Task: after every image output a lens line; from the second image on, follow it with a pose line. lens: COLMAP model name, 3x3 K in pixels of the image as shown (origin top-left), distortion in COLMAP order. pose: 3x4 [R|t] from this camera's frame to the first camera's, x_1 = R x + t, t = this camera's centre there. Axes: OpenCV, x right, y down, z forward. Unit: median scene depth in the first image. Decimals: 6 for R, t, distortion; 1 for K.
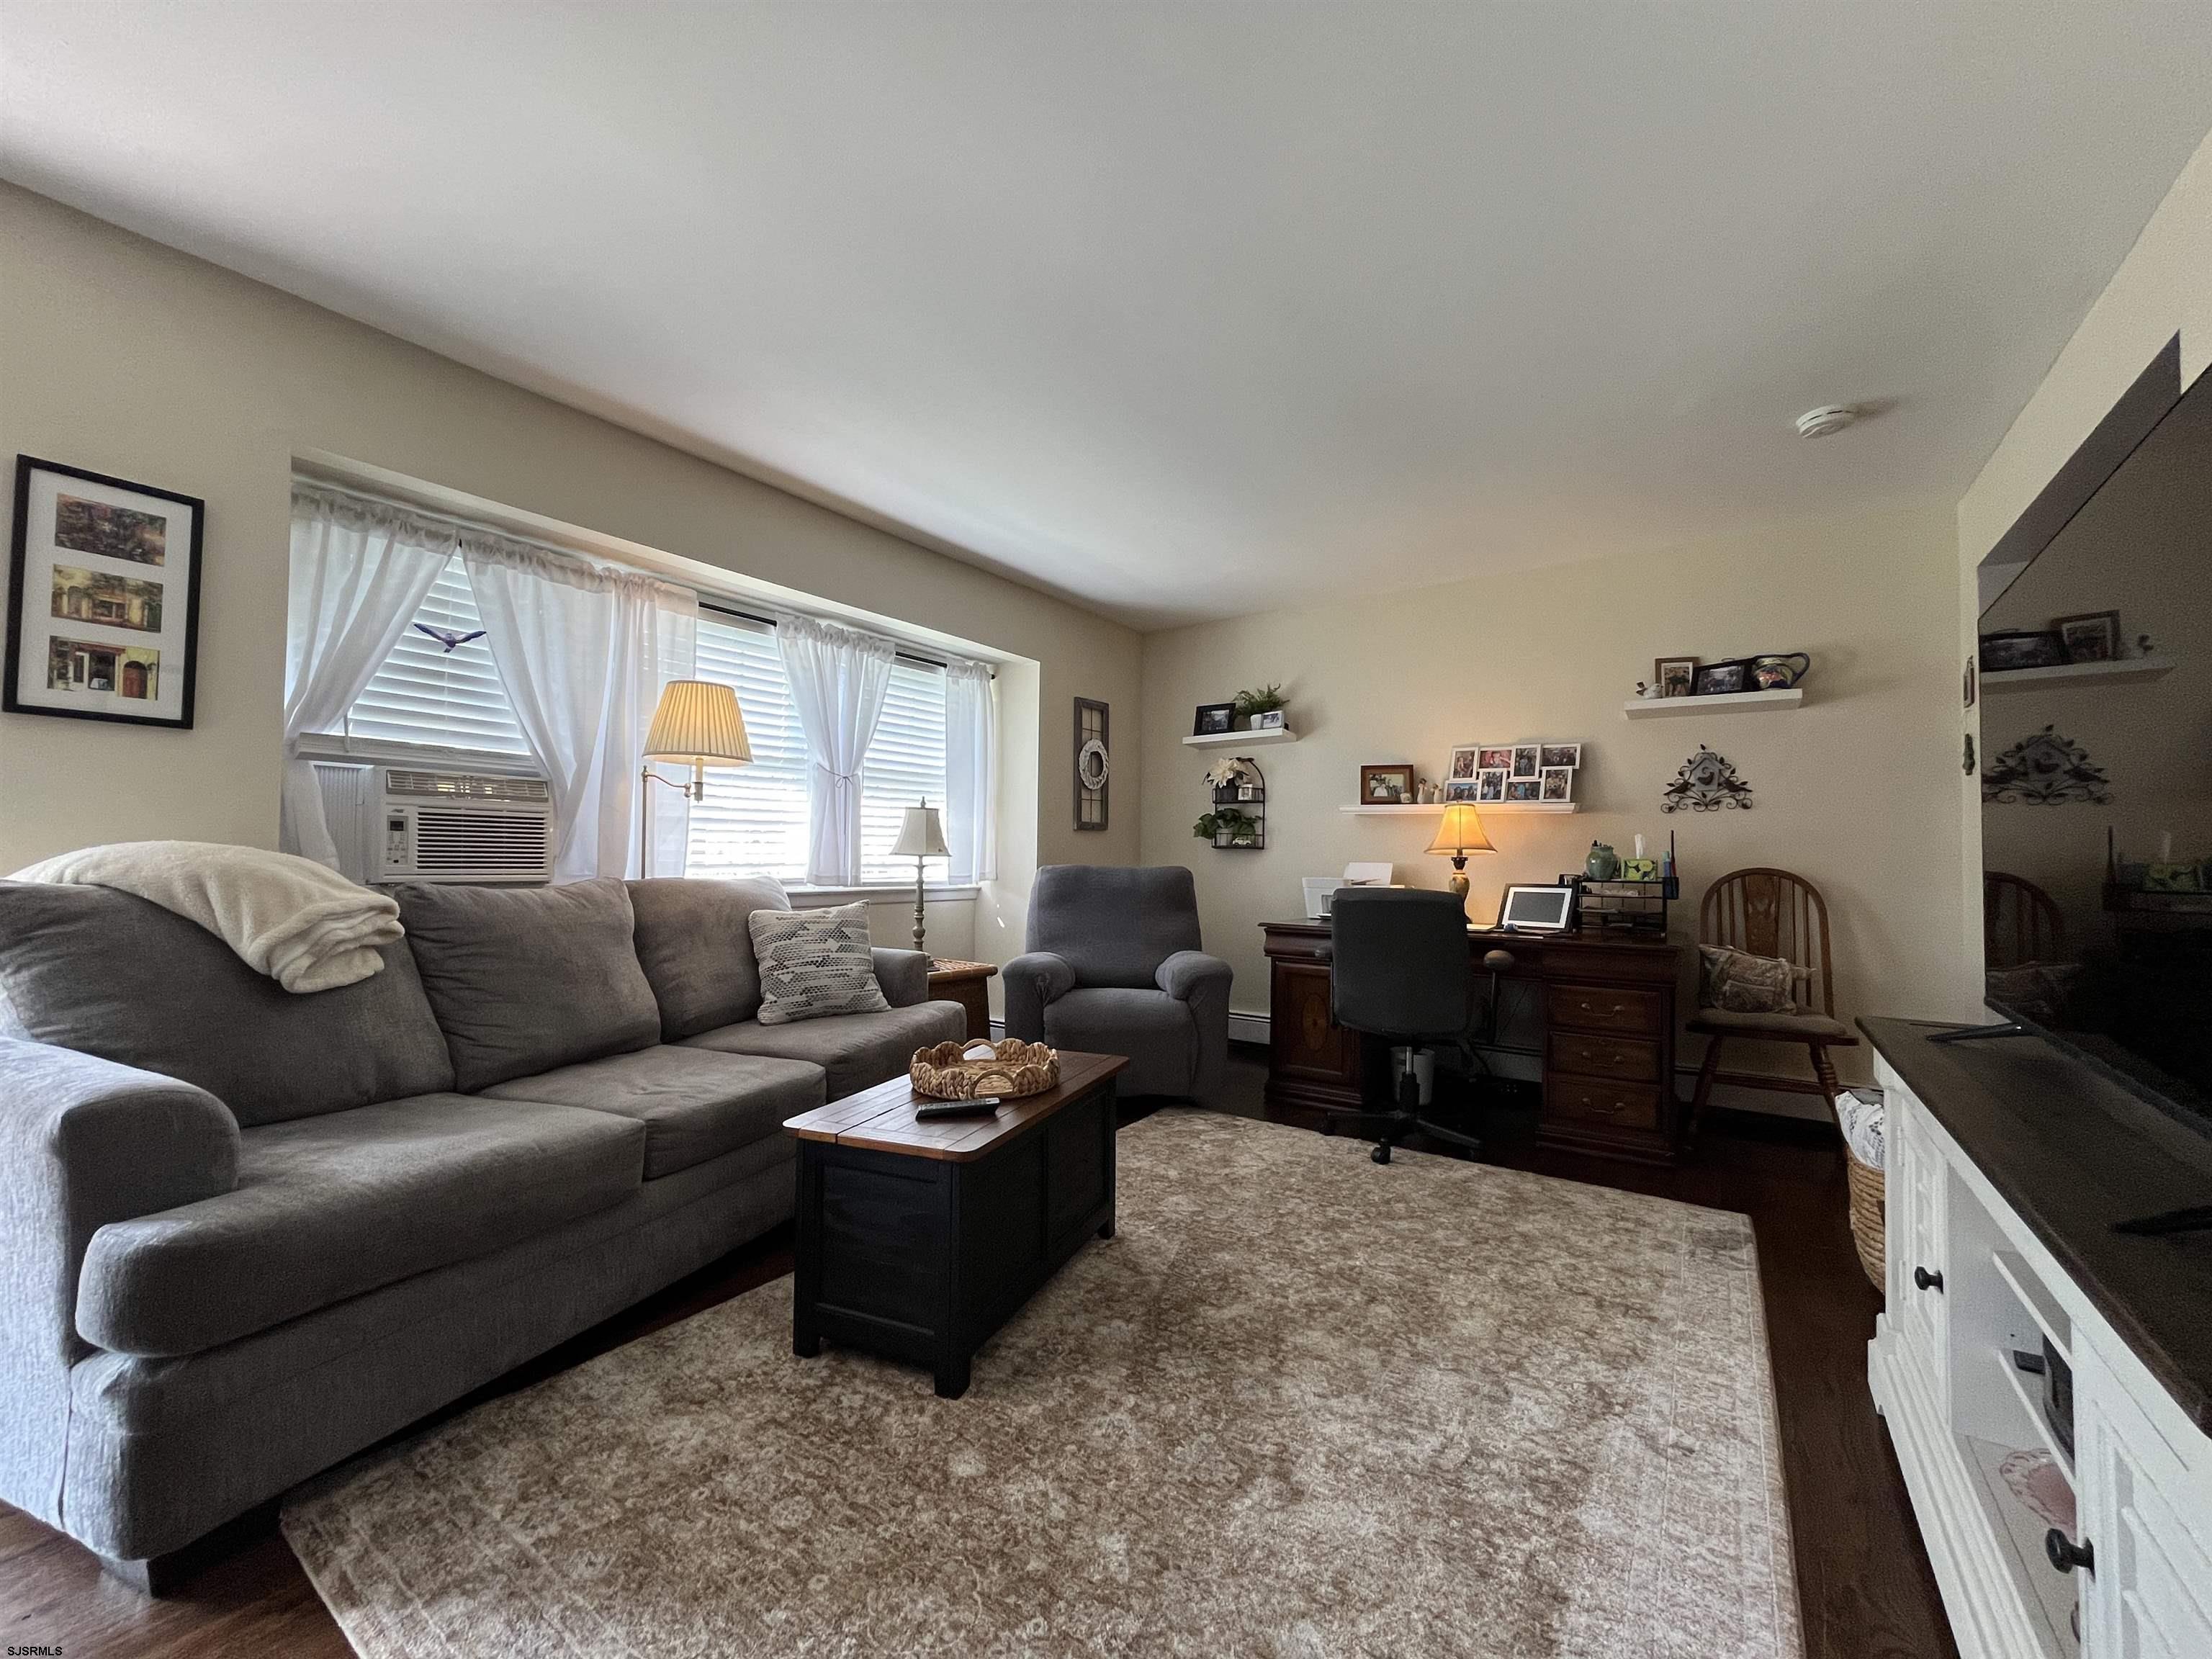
lens RADIAL K [[896.3, 0, 1097.3], [0, 896.3, 828.5], [0, 0, 1]] dist [-0.003114, -0.001209]
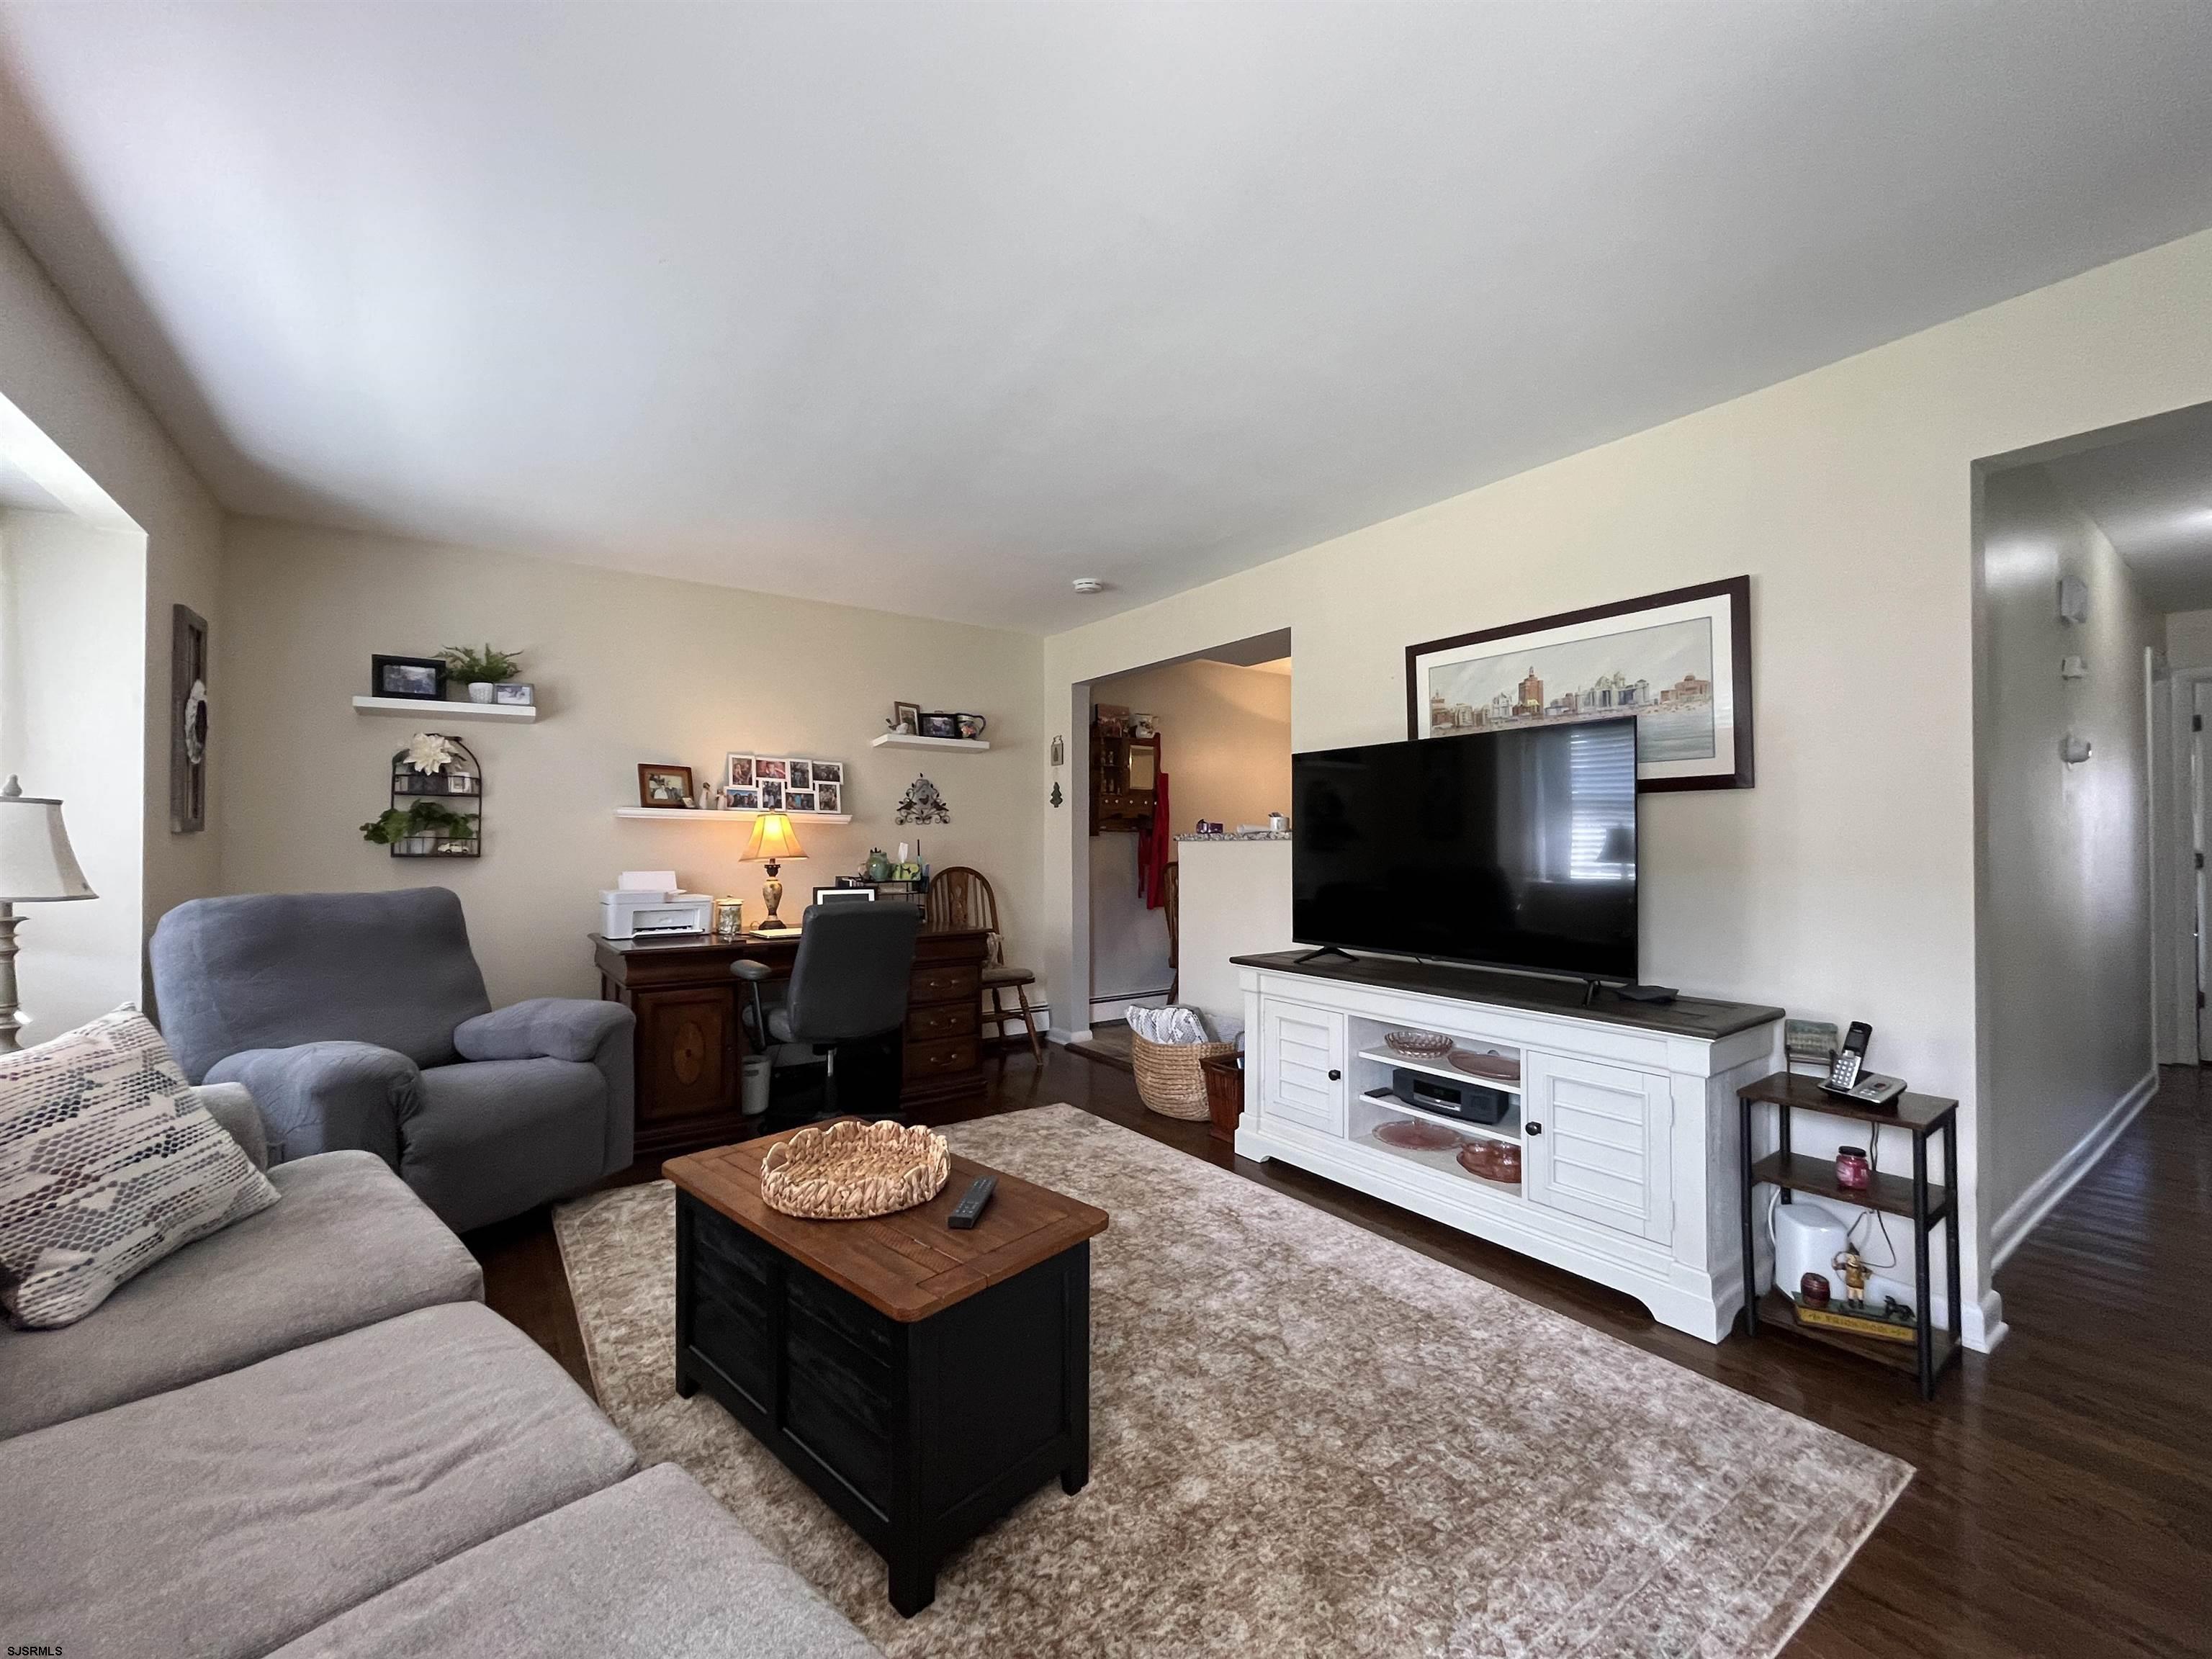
lens RADIAL K [[896.3, 0, 1101.1], [0, 896.3, 828.4], [0, 0, 1]] dist [-0.003114, -0.001209]
pose [[0.339567, 0.004918, 0.940569, -0.457197], [-0.027447, 0.999612, 0.004682, -0.025947], [-0.940181, -0.027406, 0.339570, 0.299208]]
